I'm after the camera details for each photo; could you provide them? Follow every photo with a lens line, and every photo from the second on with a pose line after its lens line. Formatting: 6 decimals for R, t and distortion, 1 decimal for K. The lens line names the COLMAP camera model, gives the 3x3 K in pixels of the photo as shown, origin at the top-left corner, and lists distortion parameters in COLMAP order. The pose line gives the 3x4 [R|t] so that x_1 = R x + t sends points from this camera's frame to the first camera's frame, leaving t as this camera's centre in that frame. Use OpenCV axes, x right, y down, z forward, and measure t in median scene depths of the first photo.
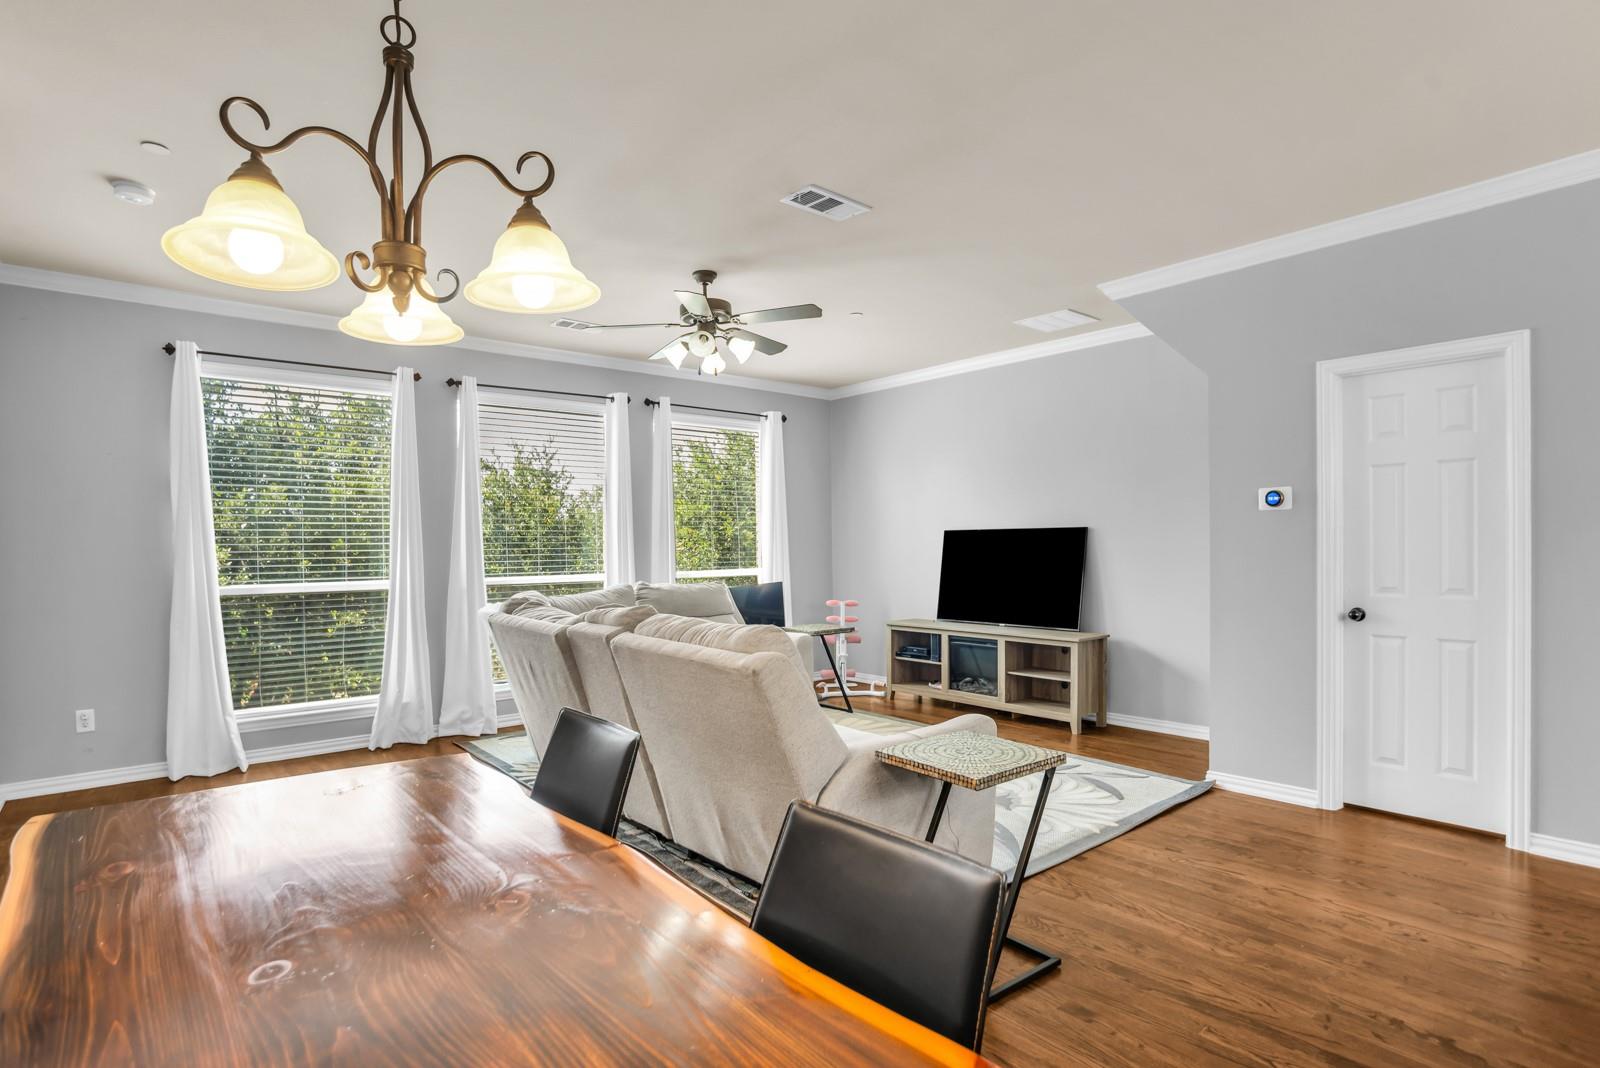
lens RADIAL K [[772.8, 0, 841.3], [0, 772.8, 558.0], [0, 0, 1]] dist [-0.081016, 0.033195]
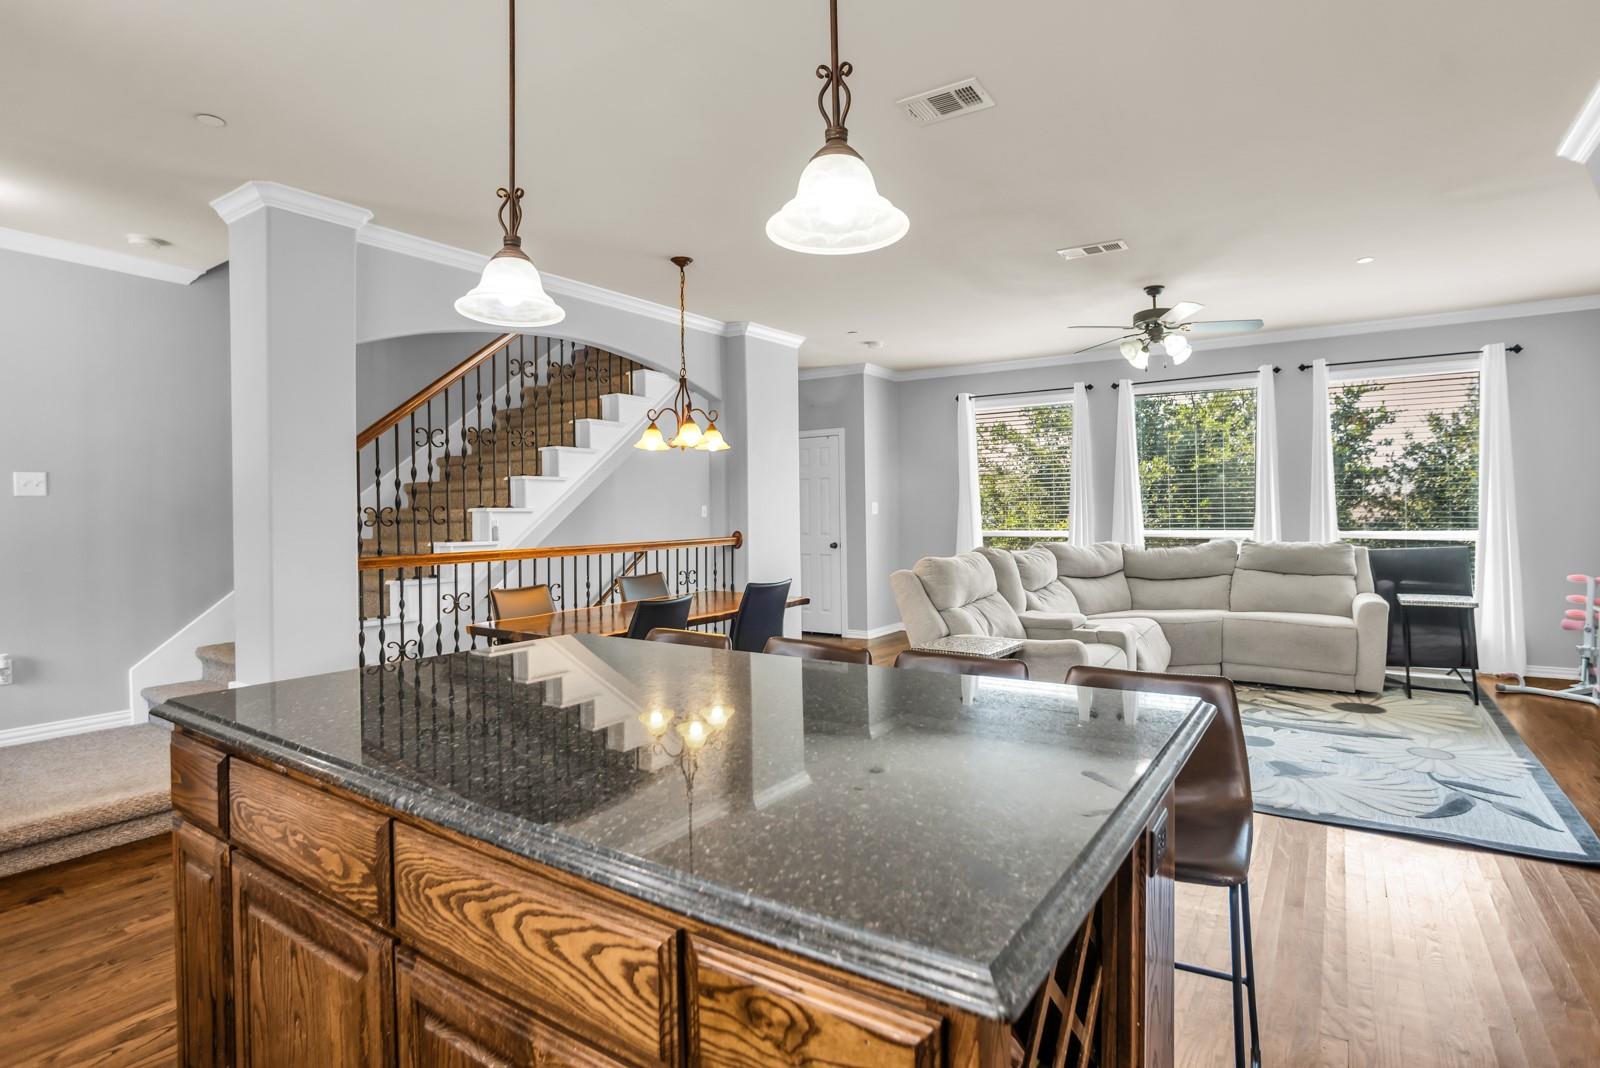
lens RADIAL K [[842.6, 0, 844.7], [0, 842.6, 508.0], [0, 0, 1]] dist [-0.058681, 0.024261]
pose [[0.267750, -0.001023, -0.963488, 0.804496], [-0.005992, 0.999978, -0.002727, -0.006960], [0.963470, 0.006504, 0.267738, 0.124375]]
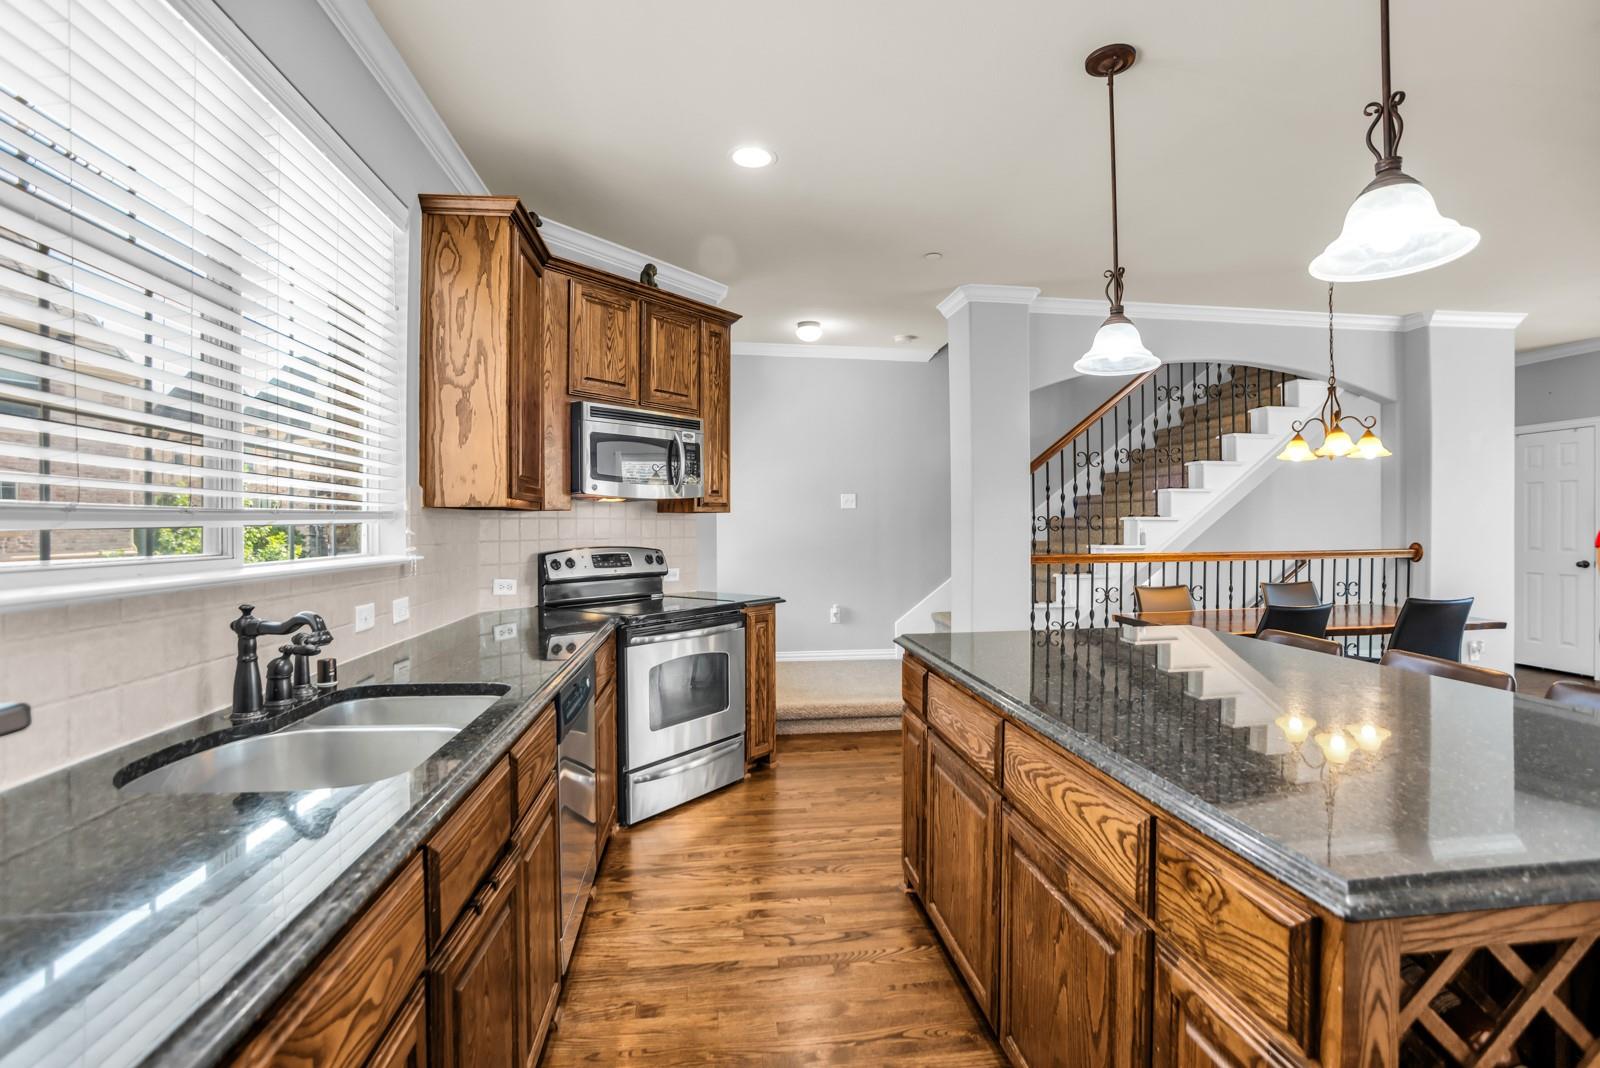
lens RADIAL K [[761.0, 0, 805.3], [0, 761.0, 526.7], [0, 0, 1]] dist [-0.002118, -0.000100]
pose [[-0.546368, 0.010658, -0.837478, 0.877649], [-0.008426, 0.999798, 0.018221, -0.009063], [0.837503, 0.017012, -0.546168, 0.175877]]
